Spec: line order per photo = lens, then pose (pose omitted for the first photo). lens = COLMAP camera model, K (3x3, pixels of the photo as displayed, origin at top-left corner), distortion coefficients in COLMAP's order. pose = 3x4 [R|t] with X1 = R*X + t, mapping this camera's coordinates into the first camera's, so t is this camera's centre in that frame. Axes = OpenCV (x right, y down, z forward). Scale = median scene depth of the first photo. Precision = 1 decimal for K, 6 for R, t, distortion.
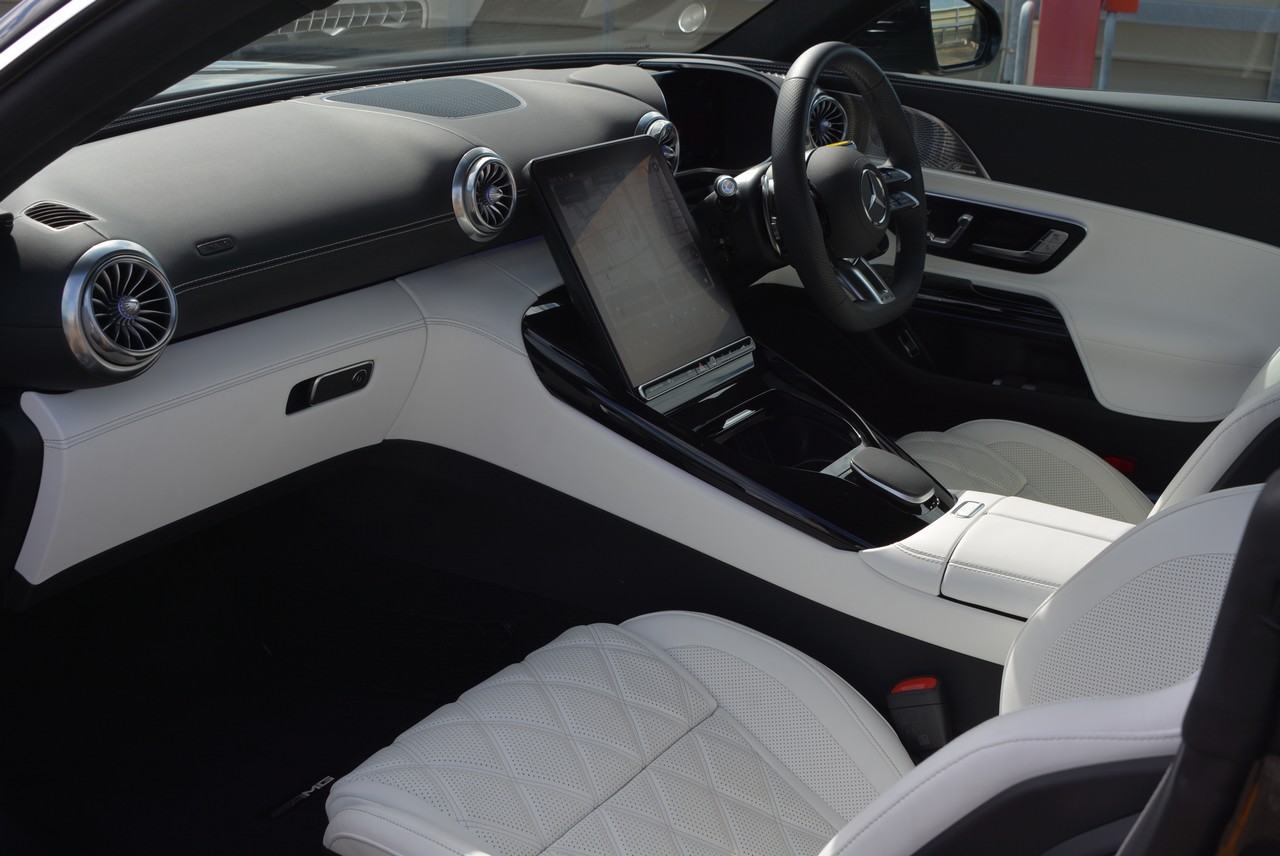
lens RADIAL K [[1526.3, 0, 639.7], [0, 1526.3, 432.0], [0, 0, 1]] dist [-0.128928, 0.000000]
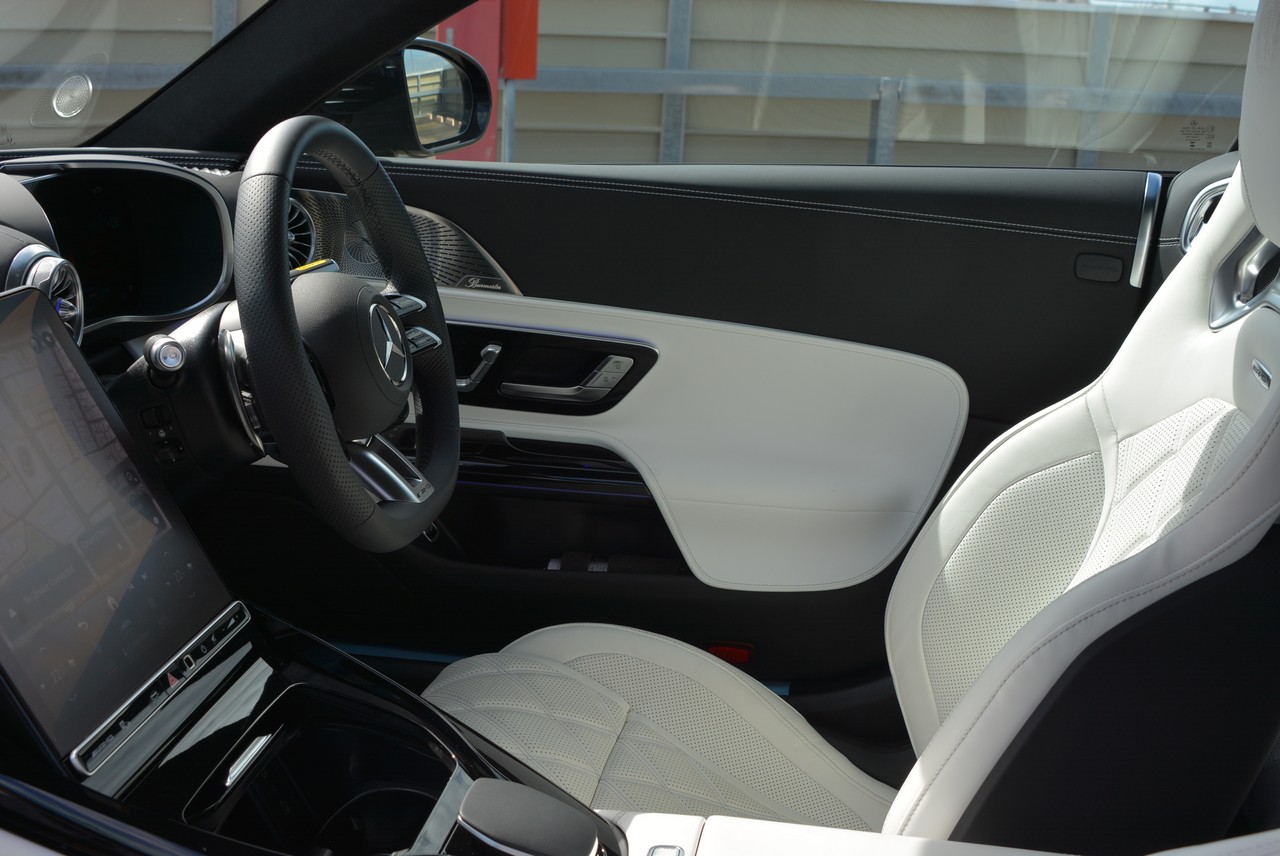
lens RADIAL K [[1526.3, 0, 655.8], [0, 1526.3, 393.9], [0, 0, 1]] dist [-0.128928, 0.000000]
pose [[0.913691, -0.100263, 0.393848, -0.003447], [0.131844, 0.989805, -0.053888, -0.073240], [-0.384430, 0.101164, 0.917594, 0.309346]]
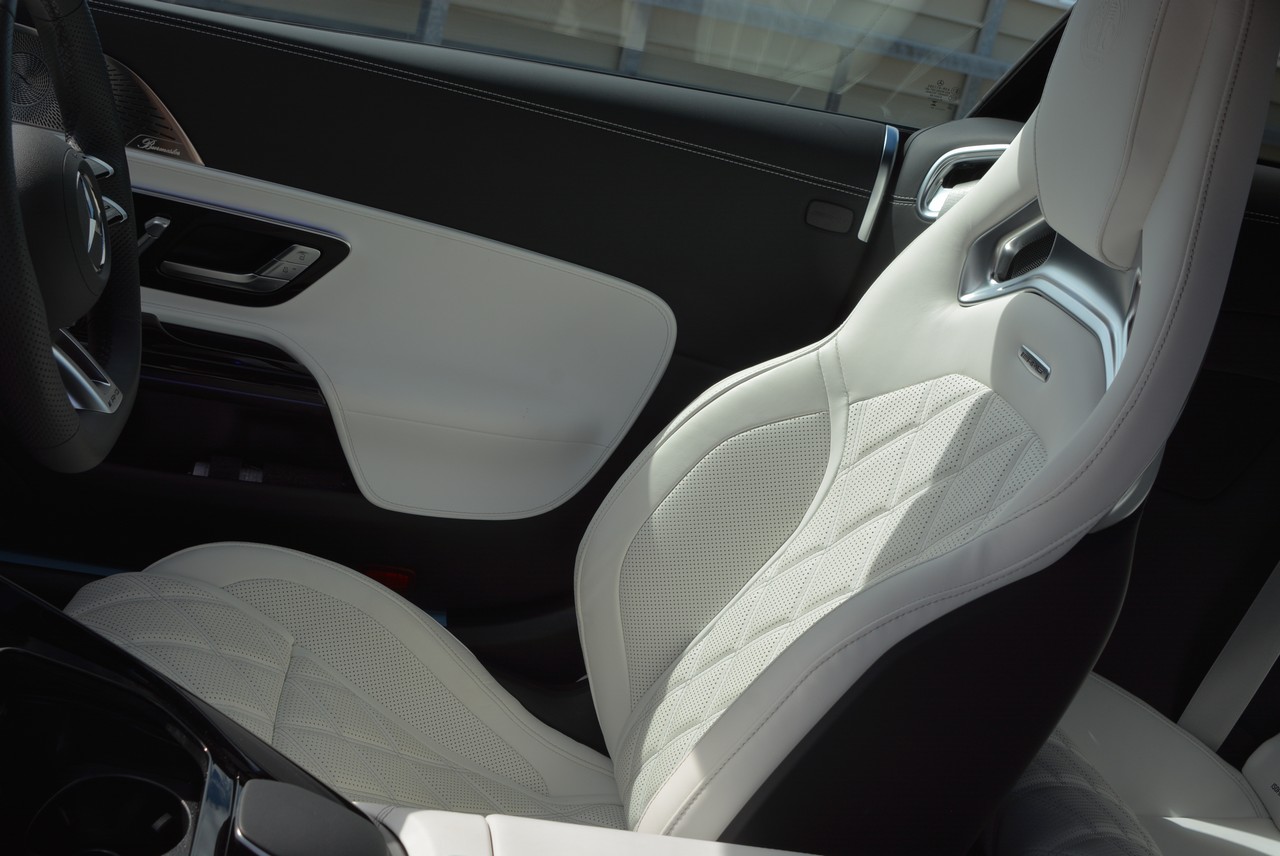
lens RADIAL K [[1526.3, 0, 648.7], [0, 1526.3, 414.2], [0, 0, 1]] dist [-0.128928, 0.000000]
pose [[0.747719, -0.071239, 0.660183, -0.052325], [0.026927, 0.996663, 0.077051, -0.108495], [-0.663470, -0.039835, 0.747142, 0.408190]]
